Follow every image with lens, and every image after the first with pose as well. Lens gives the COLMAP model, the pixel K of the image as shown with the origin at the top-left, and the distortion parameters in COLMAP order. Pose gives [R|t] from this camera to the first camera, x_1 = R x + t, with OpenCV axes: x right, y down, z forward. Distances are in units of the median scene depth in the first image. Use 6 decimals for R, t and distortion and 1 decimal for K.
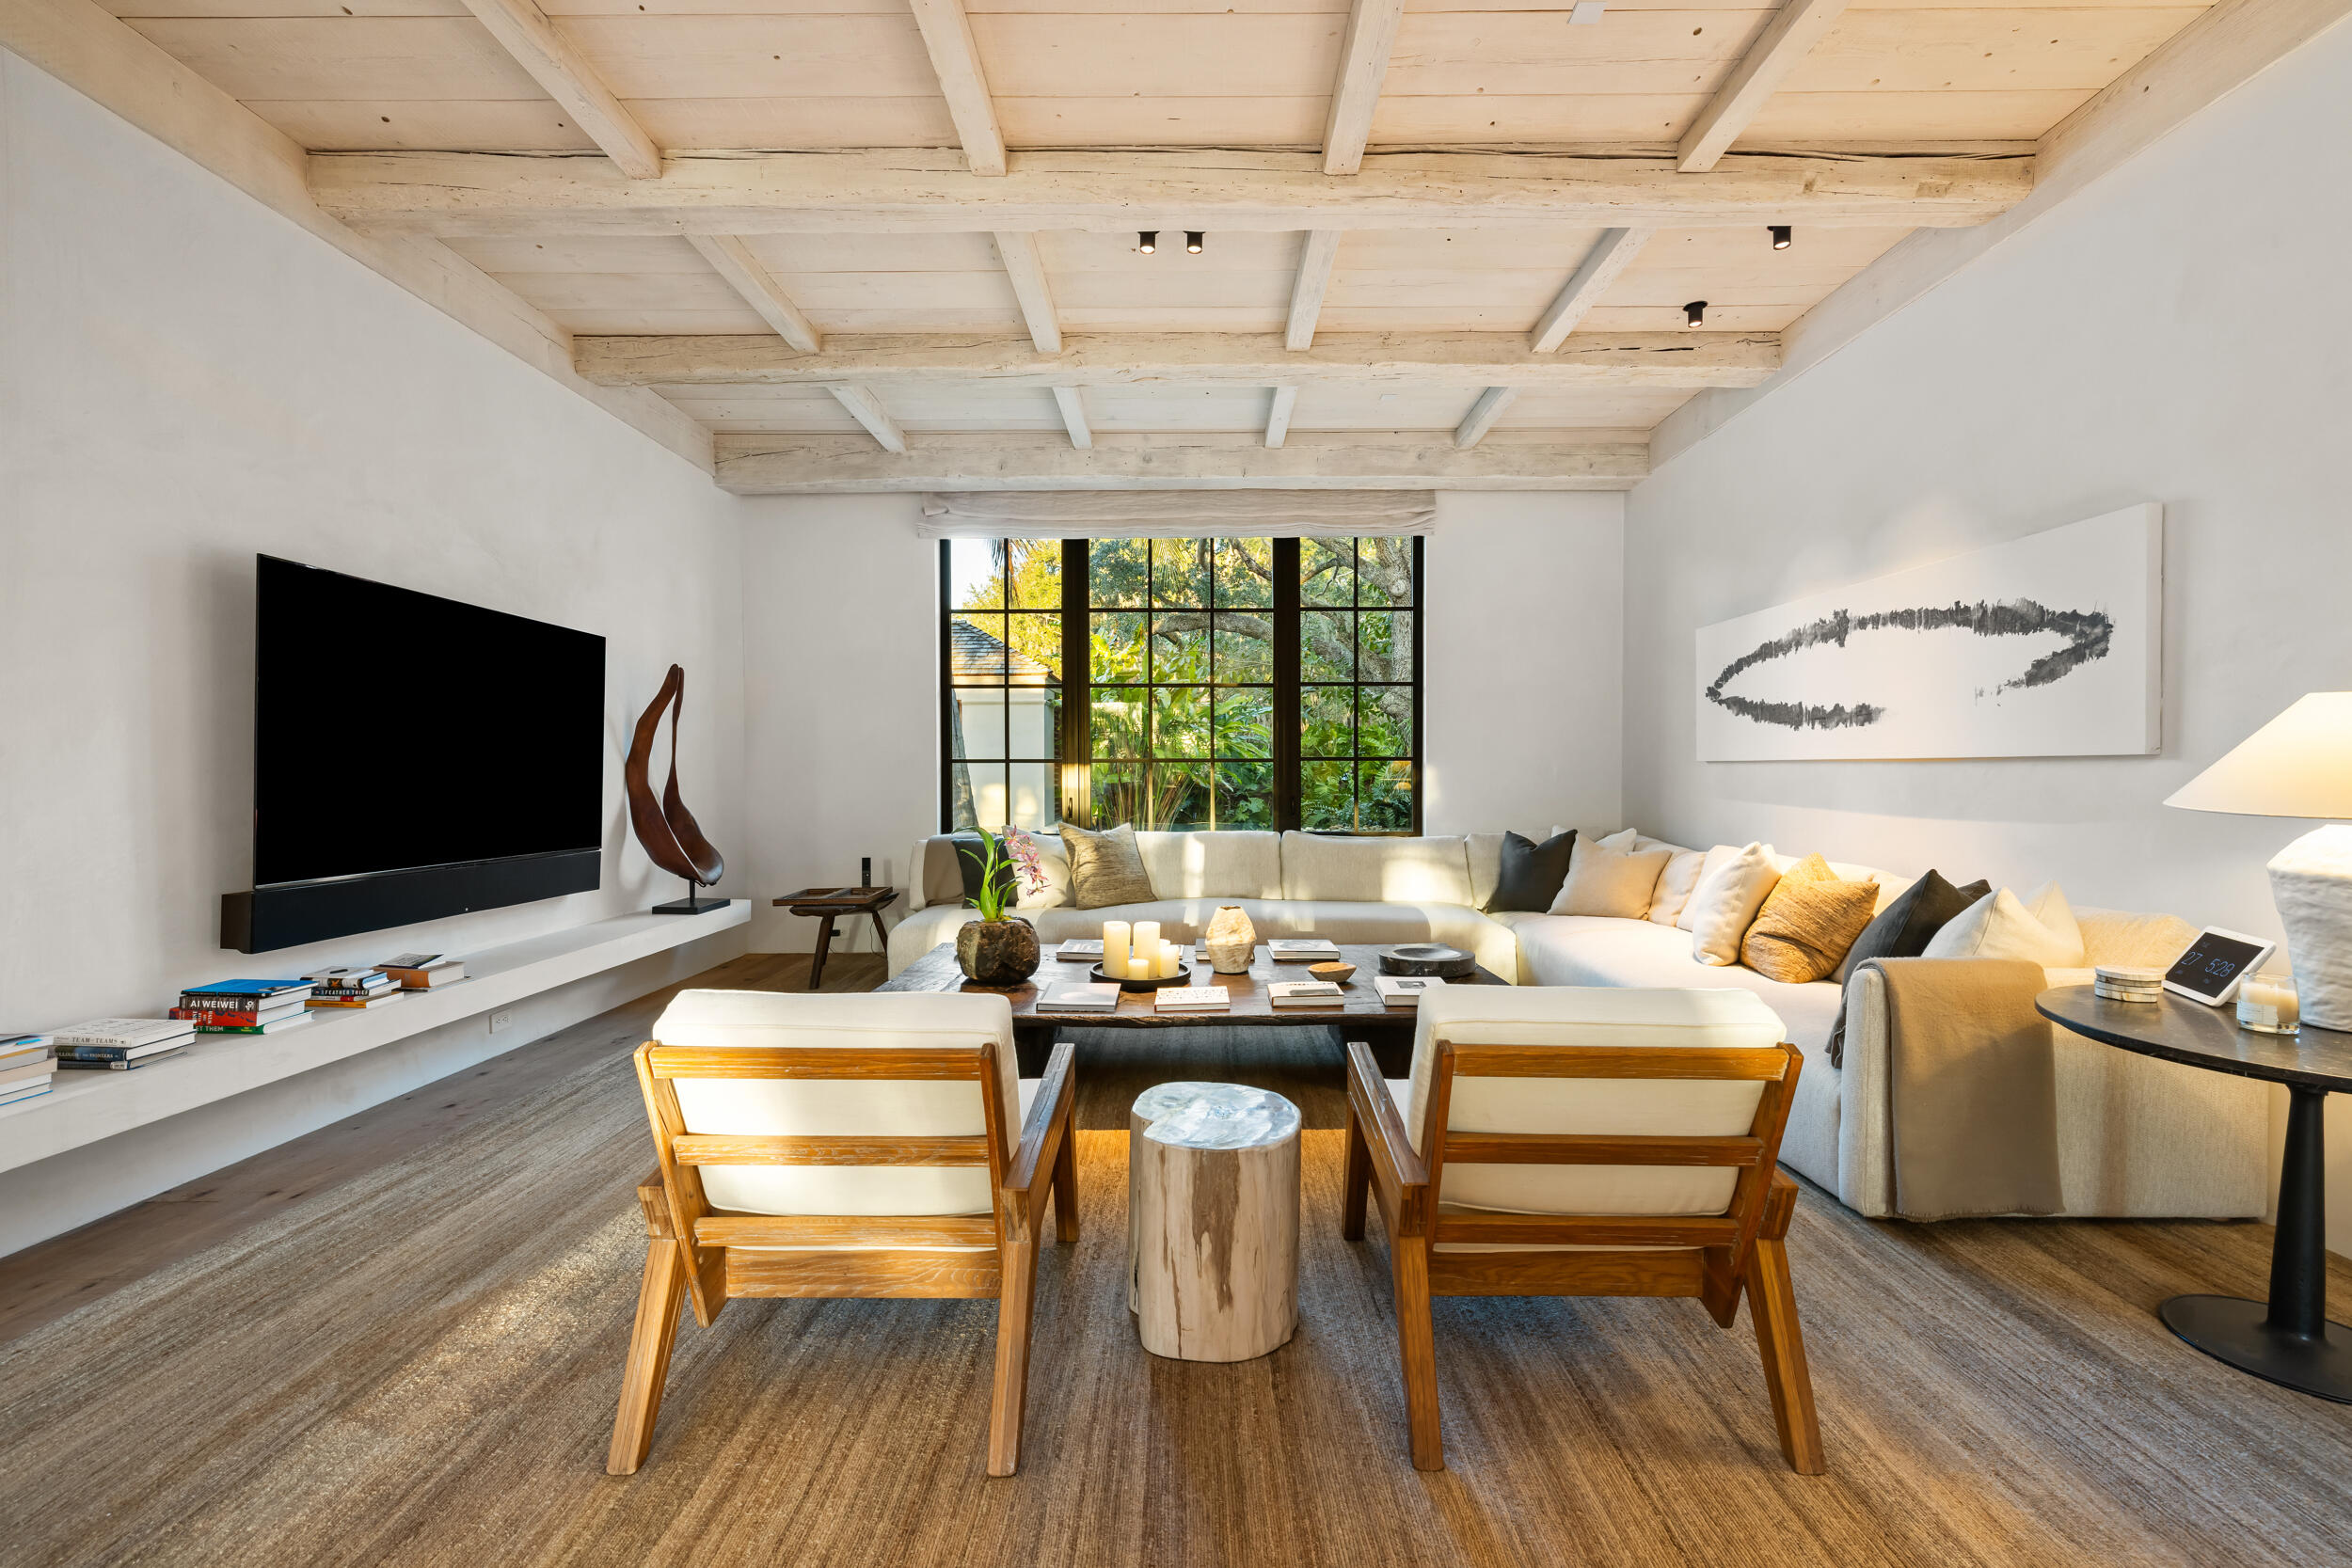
lens RADIAL K [[994.7, 0, 1178.7], [0, 994.7, 779.0], [0, 0, 1]] dist [-0.002047, 0.000927]
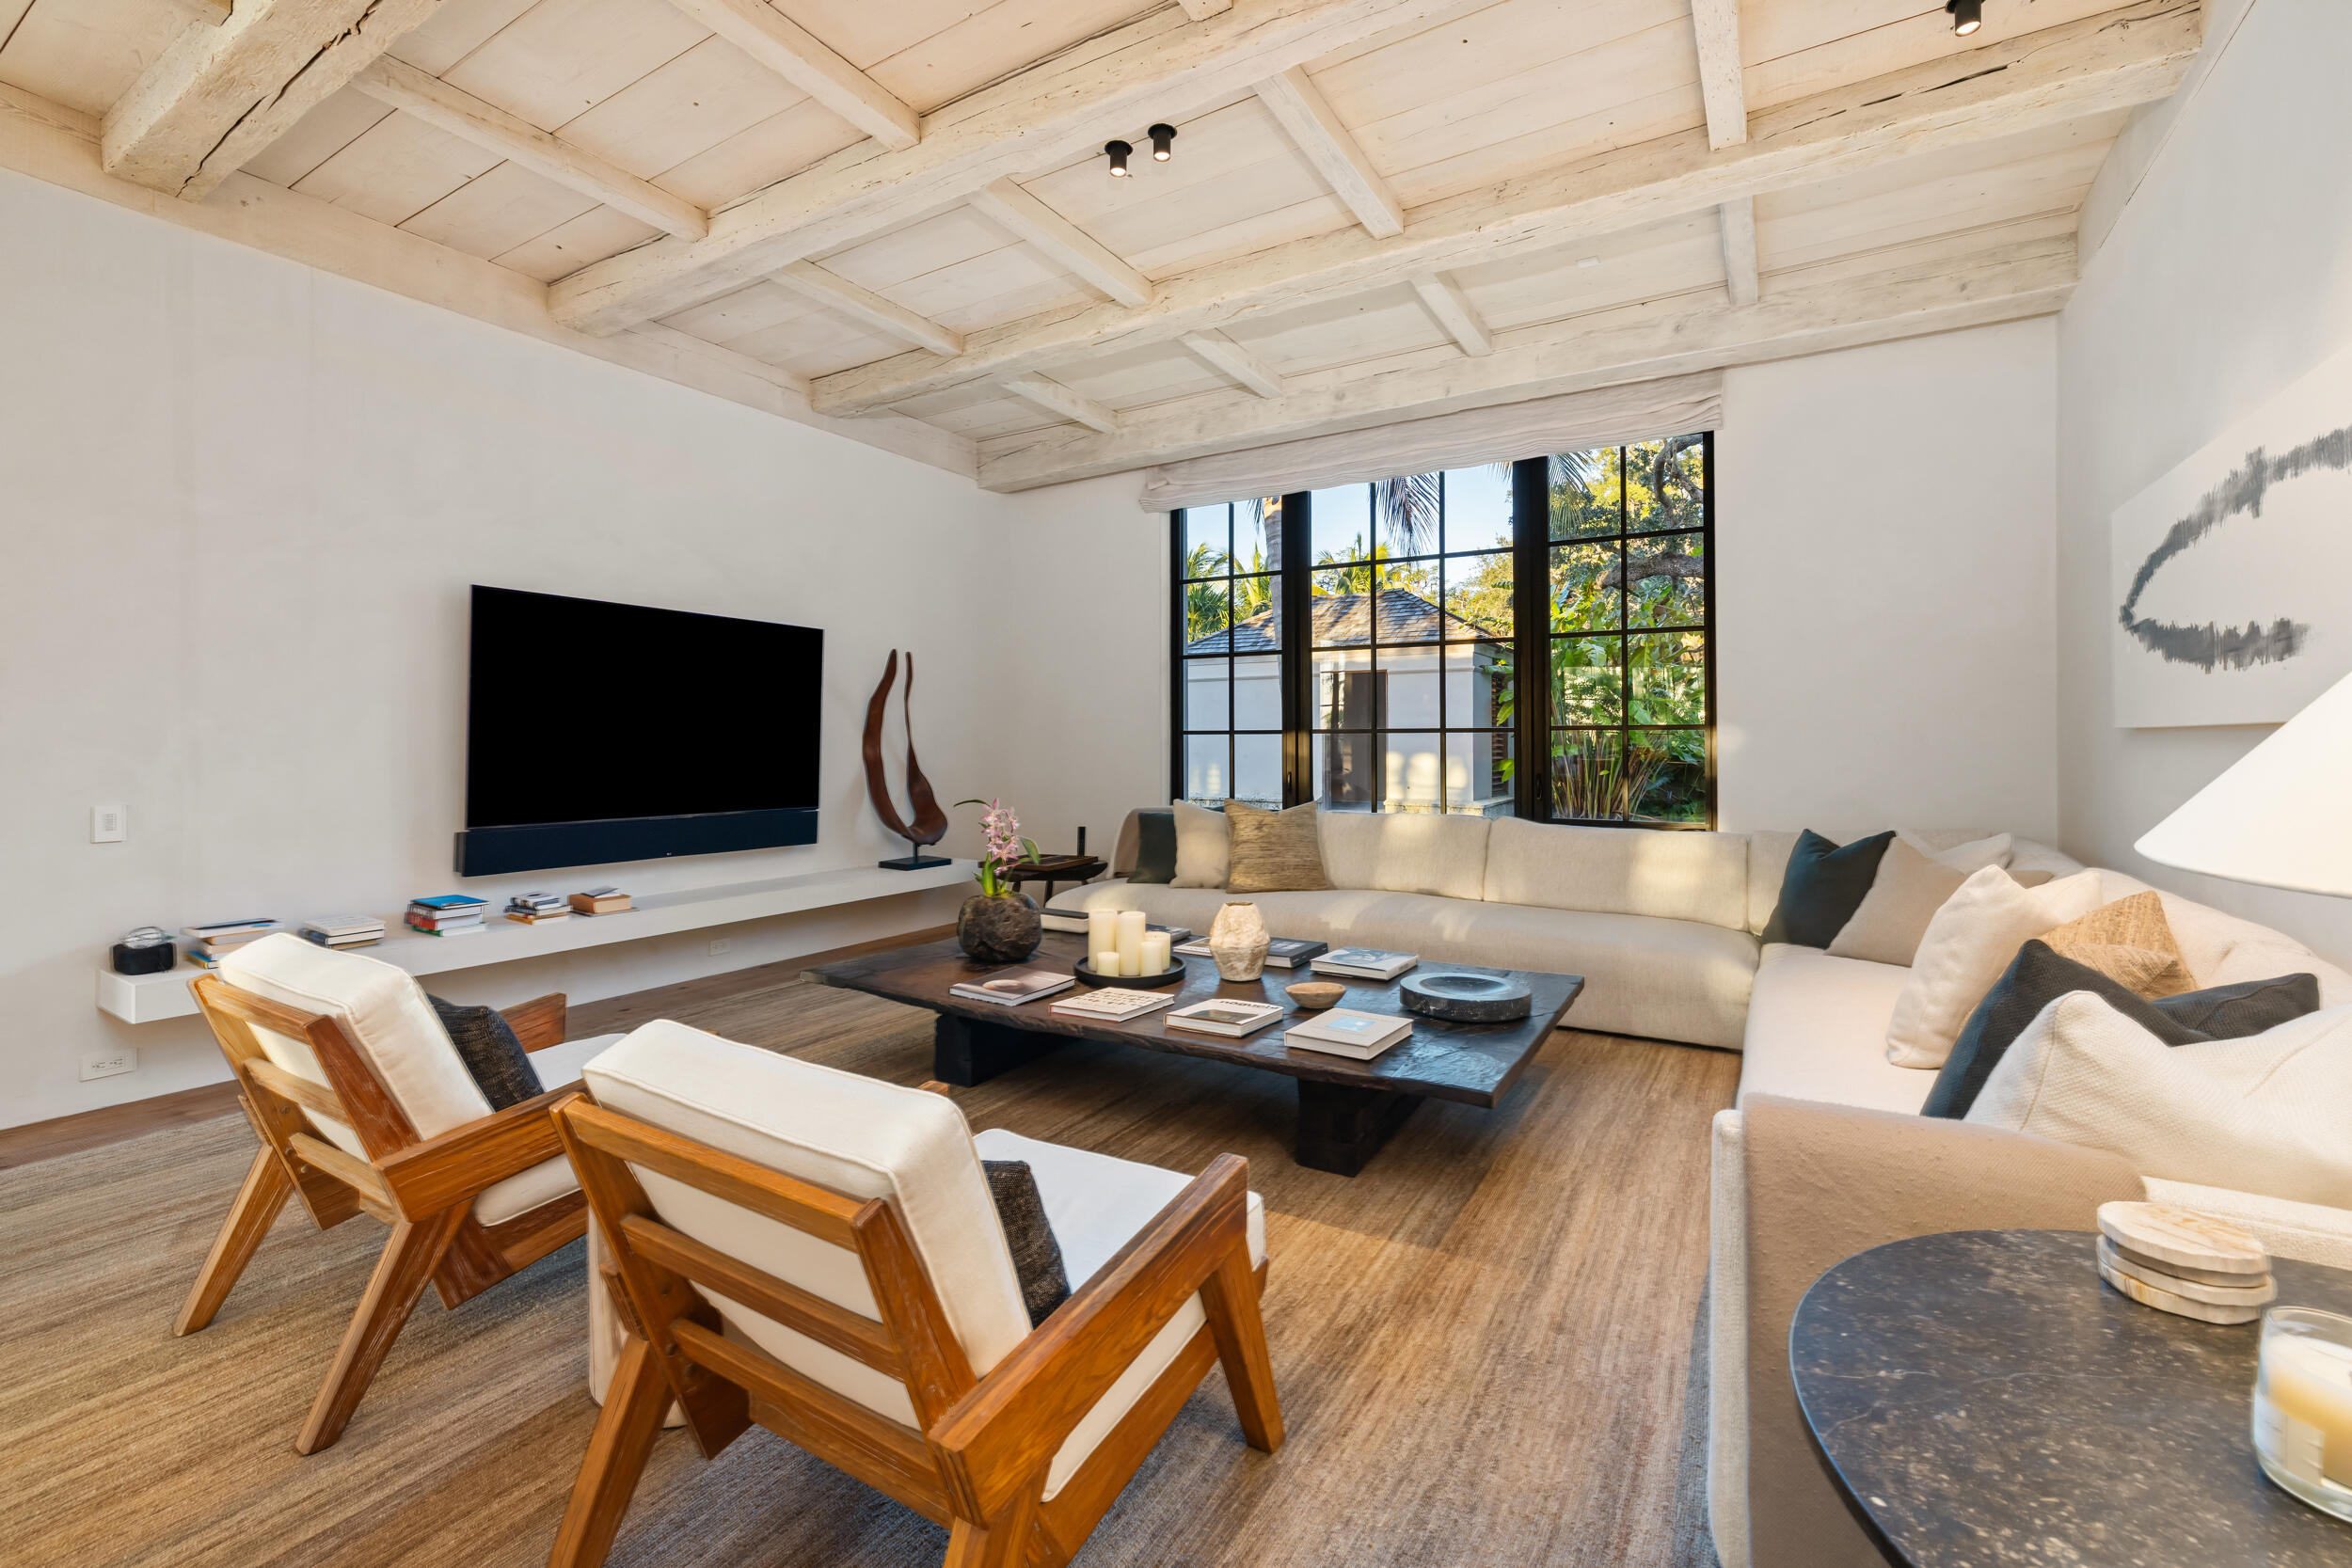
lens RADIAL K [[994.7, 0, 1172.8], [0, 994.7, 730.5], [0, 0, 1]] dist [-0.002047, 0.000927]
pose [[0.859008, -0.005906, -0.511928, 0.347801], [-0.003933, 0.999828, -0.018134, -0.002934], [0.511947, 0.017590, 0.858837, 0.184342]]
